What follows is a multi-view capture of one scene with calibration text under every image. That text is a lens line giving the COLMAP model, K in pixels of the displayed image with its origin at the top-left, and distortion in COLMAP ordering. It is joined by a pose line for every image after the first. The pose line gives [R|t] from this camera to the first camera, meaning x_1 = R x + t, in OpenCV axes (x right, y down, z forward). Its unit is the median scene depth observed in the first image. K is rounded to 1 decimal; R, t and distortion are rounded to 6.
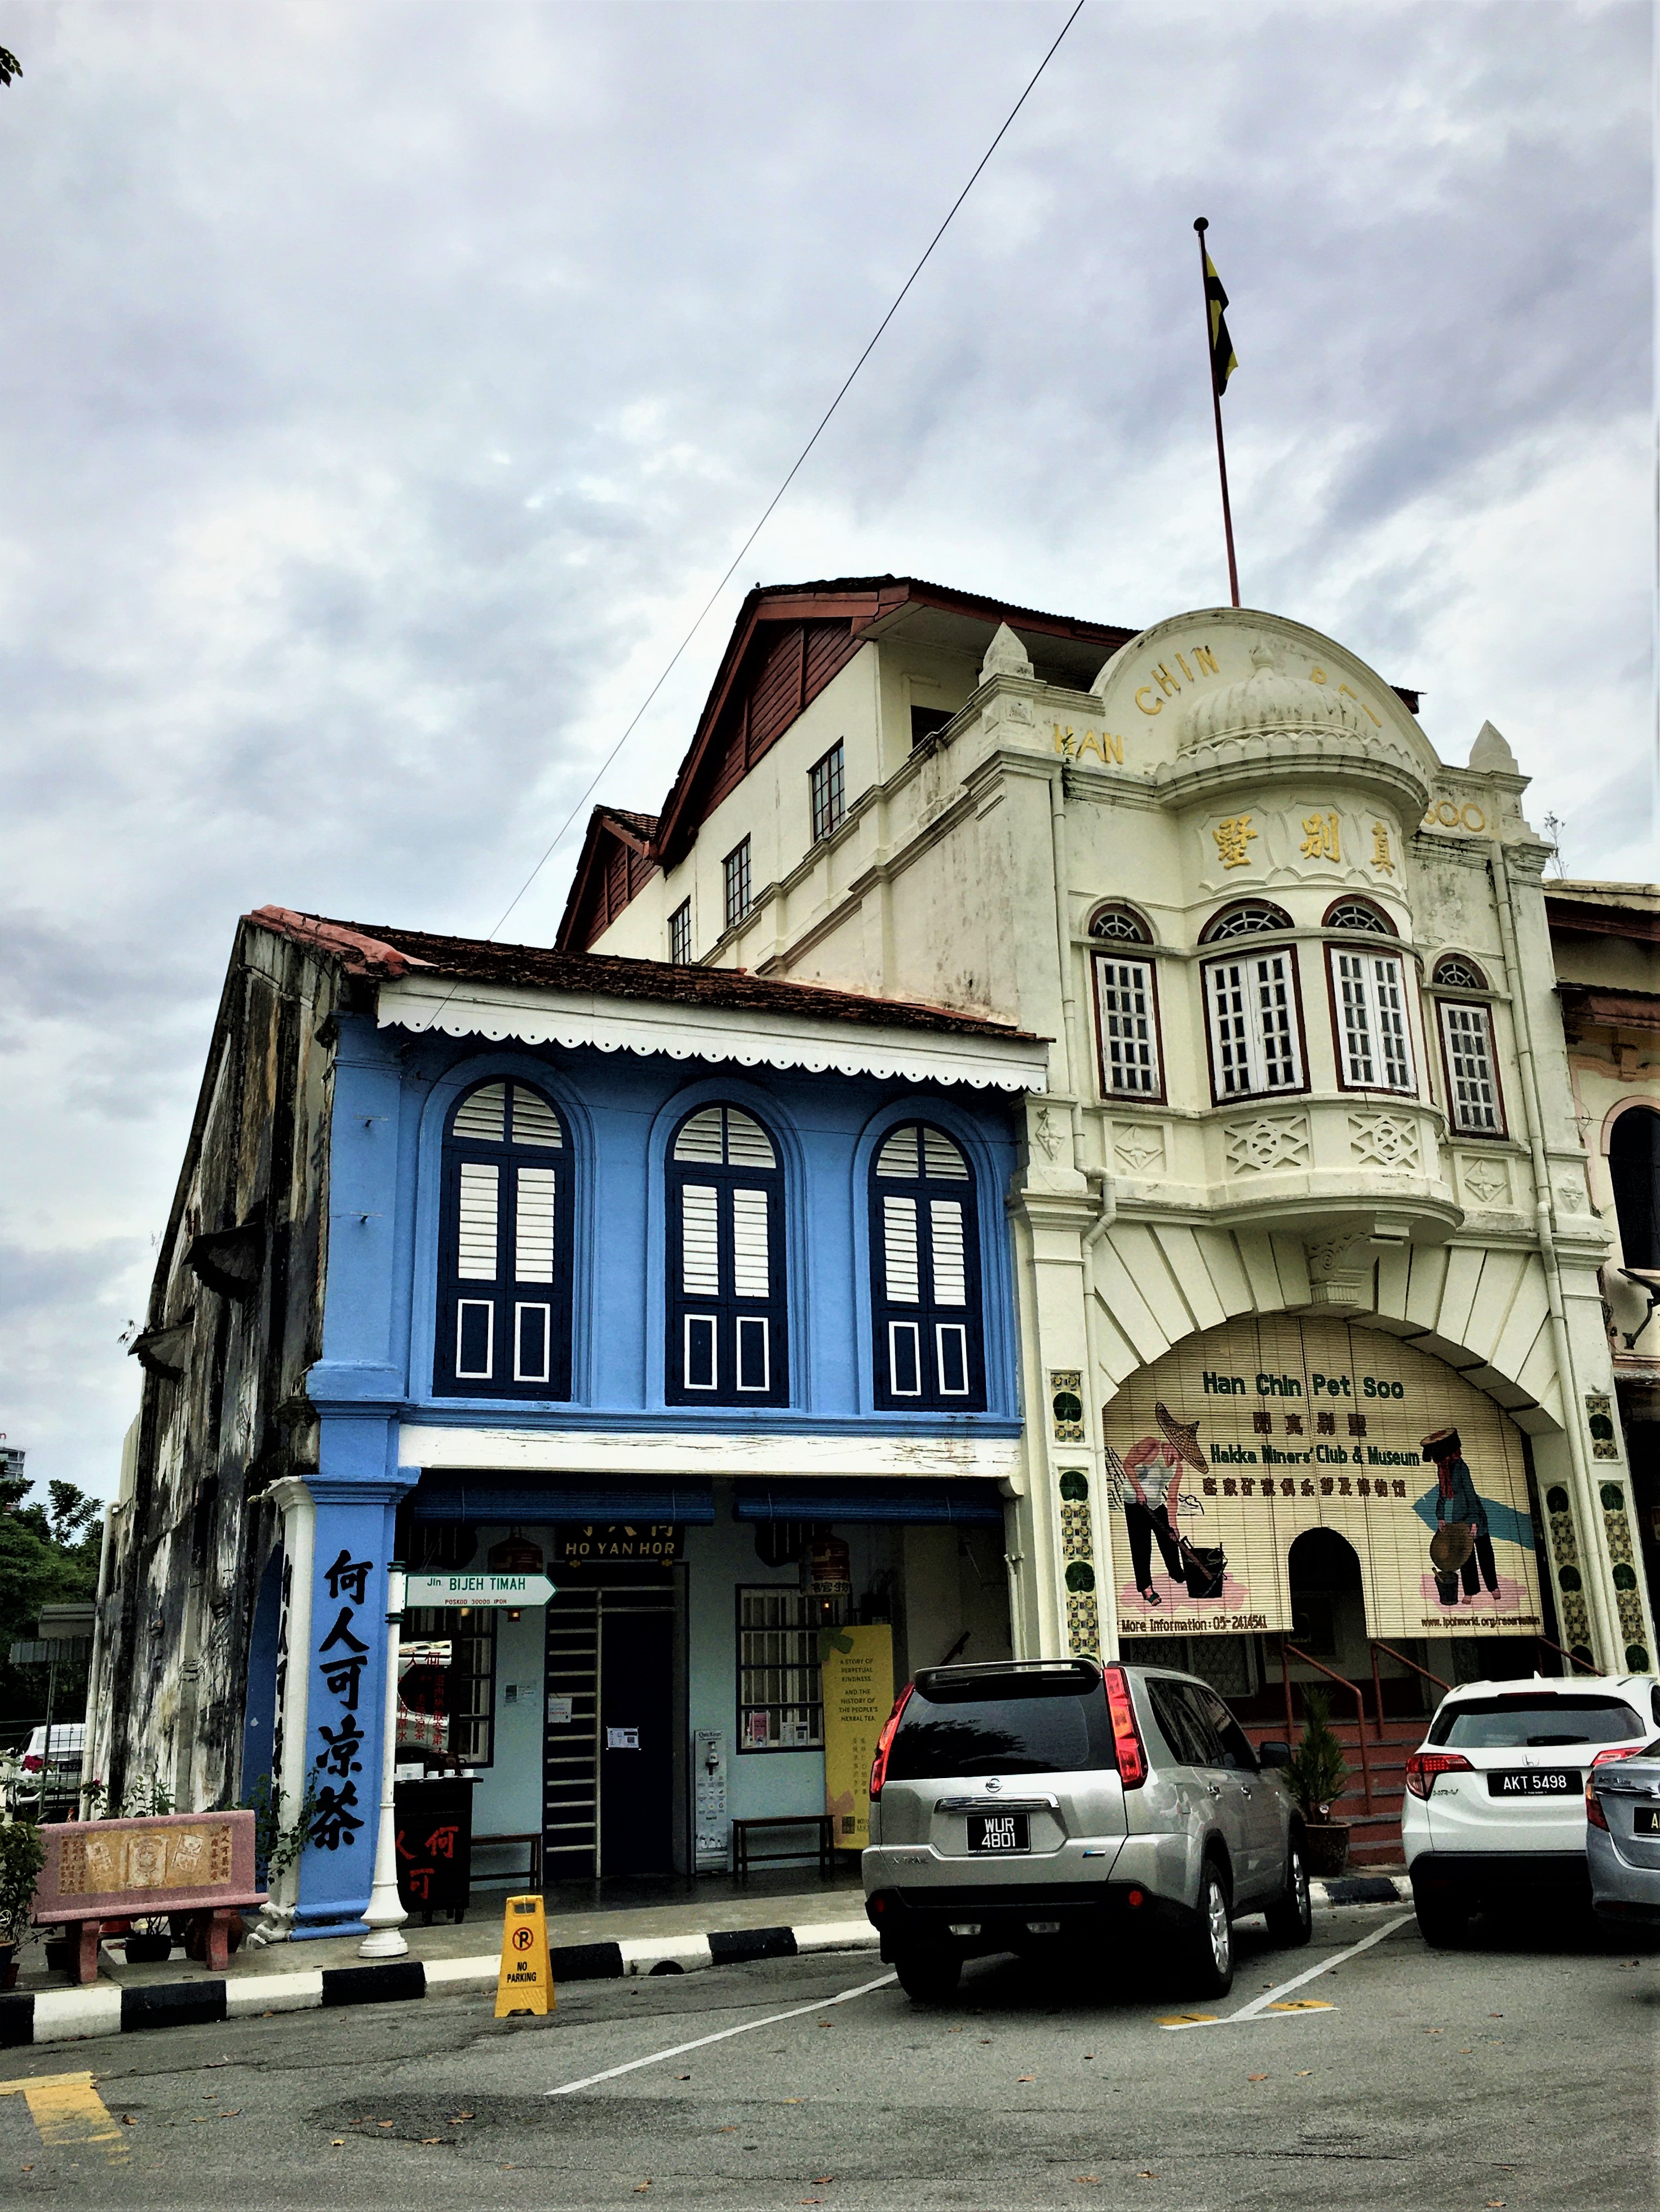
lens RADIAL K [[1874.2, 0, 825.2], [0, 1874.2, 1105.1], [0, 0, 1]] dist [0.047094, -0.023871]
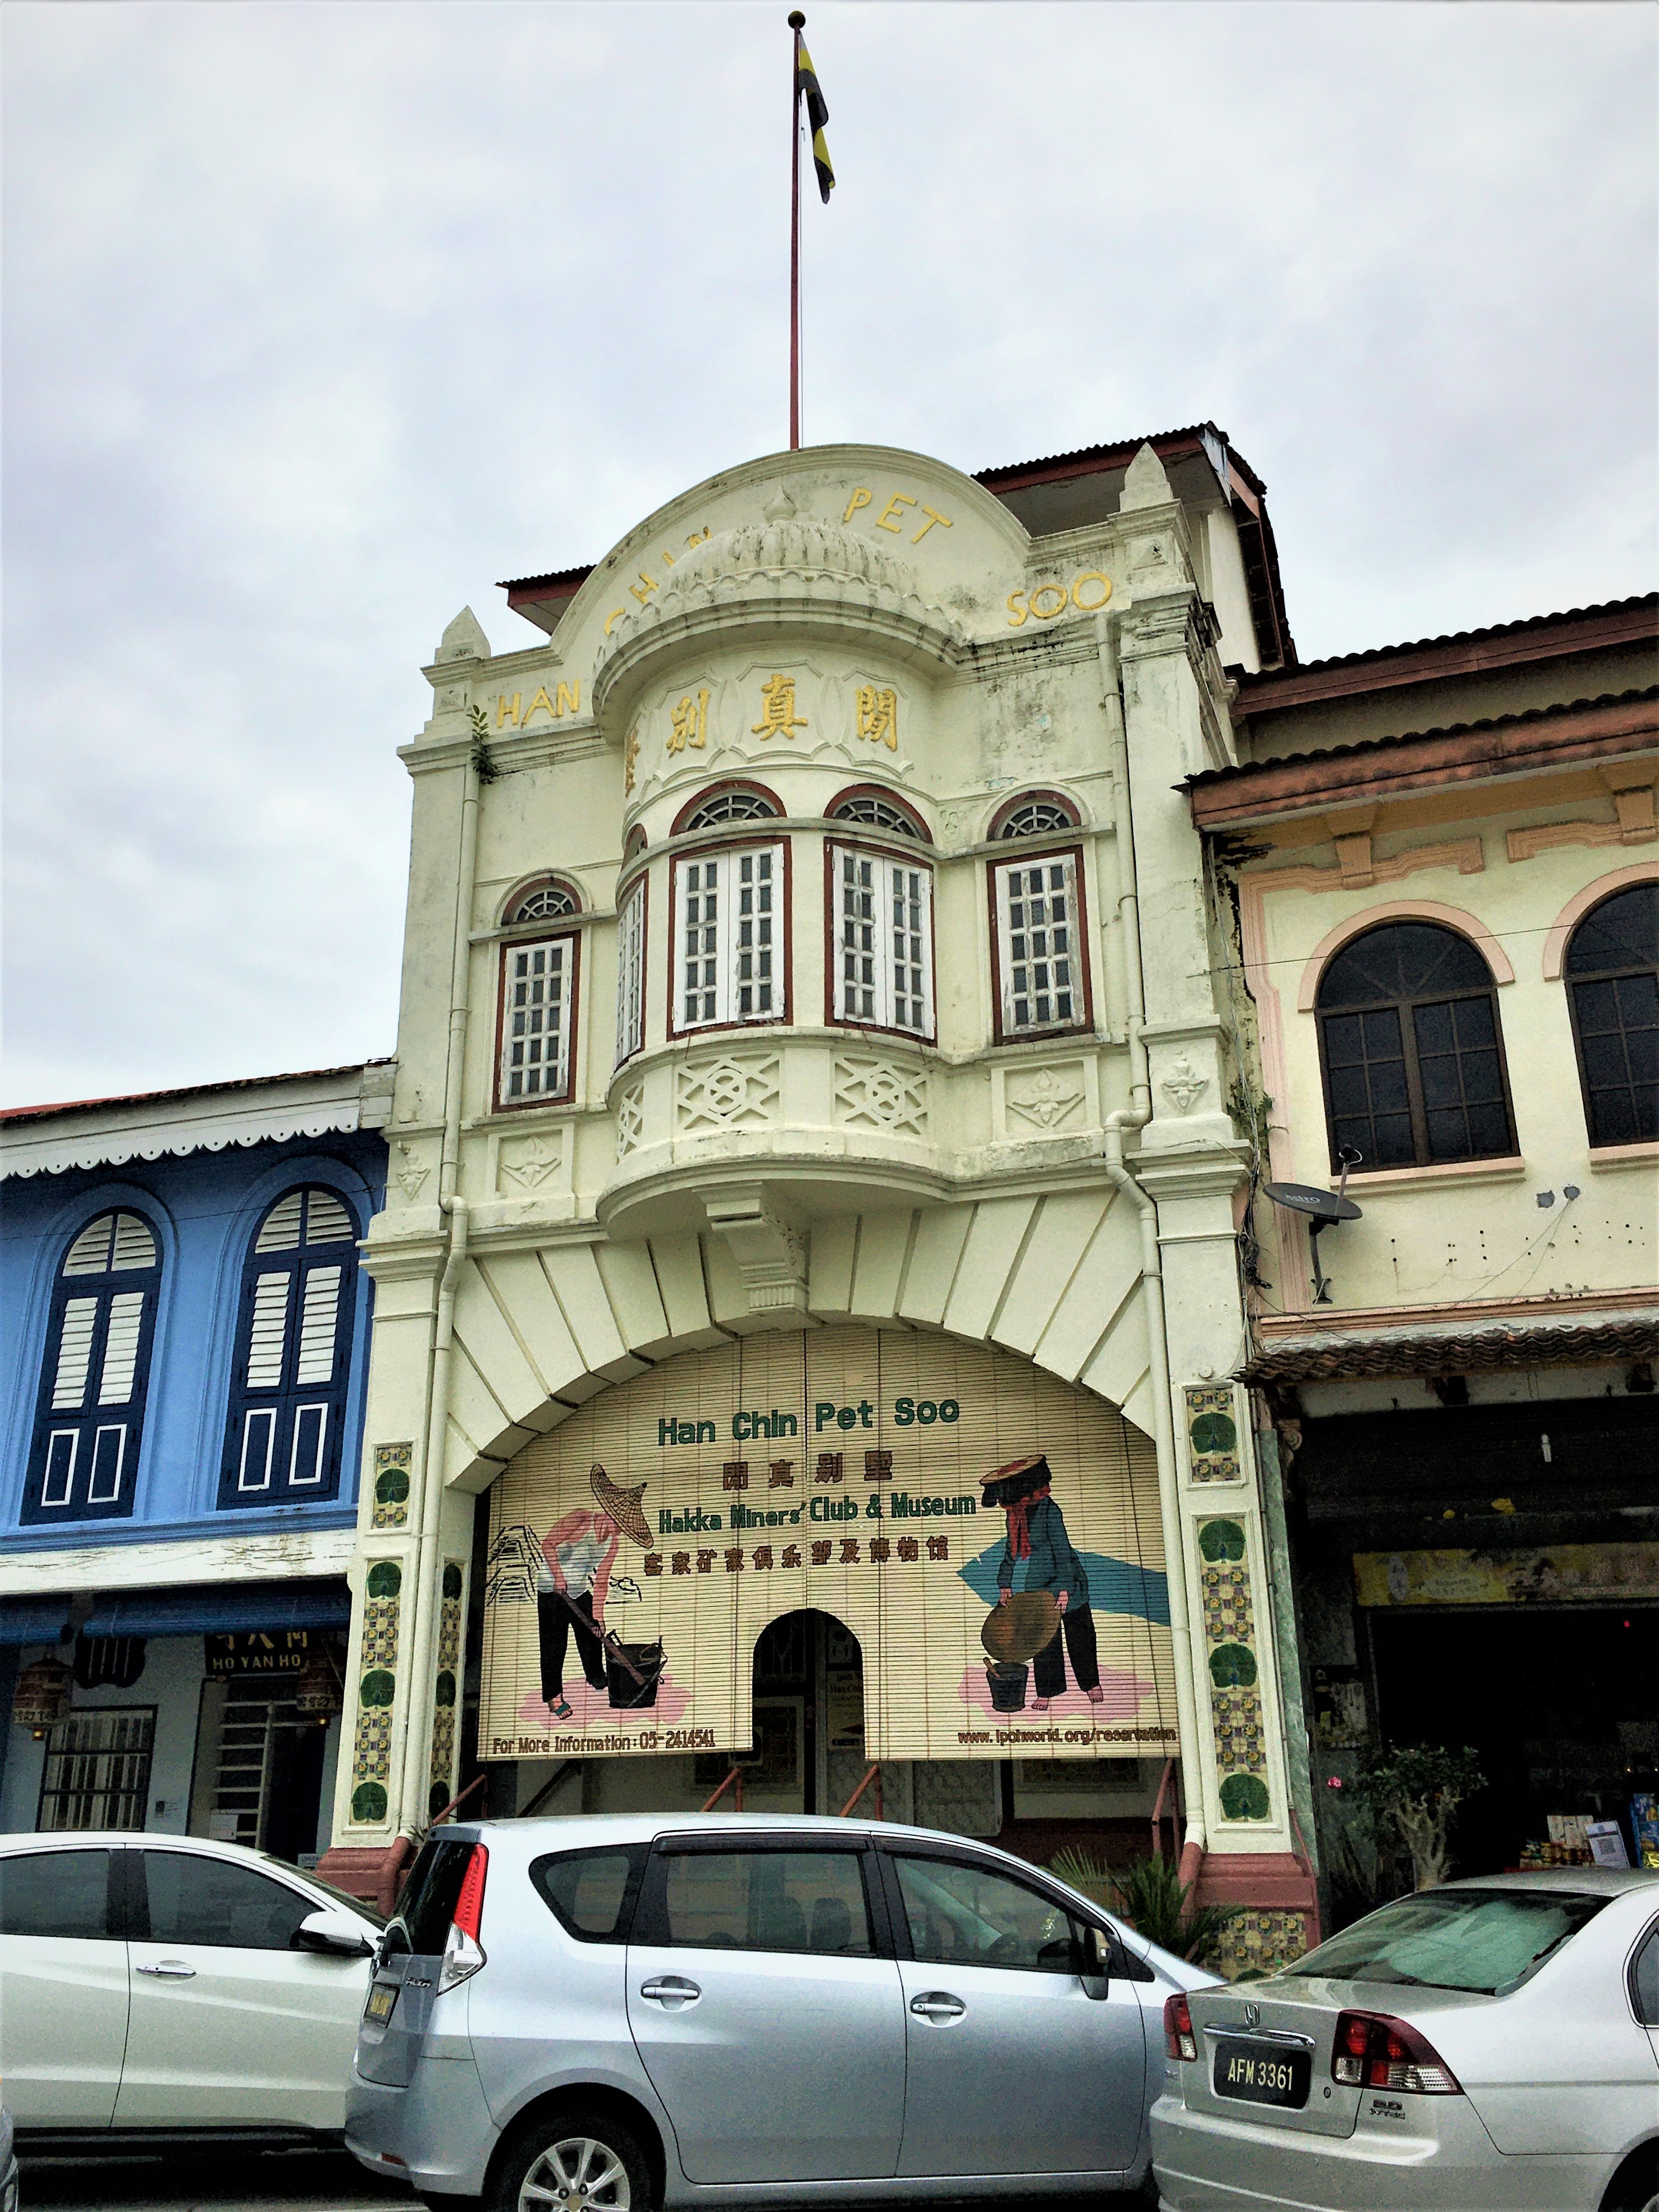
lens RADIAL K [[1874.3, 0, 826.4], [0, 1874.3, 1102.8], [0, 0, 1]] dist [0.047094, -0.023871]
pose [[0.737697, -0.210136, -0.641596, 0.802197], [0.185506, 0.976839, -0.106643, 0.110068], [0.649146, -0.040350, 0.759593, 0.450905]]
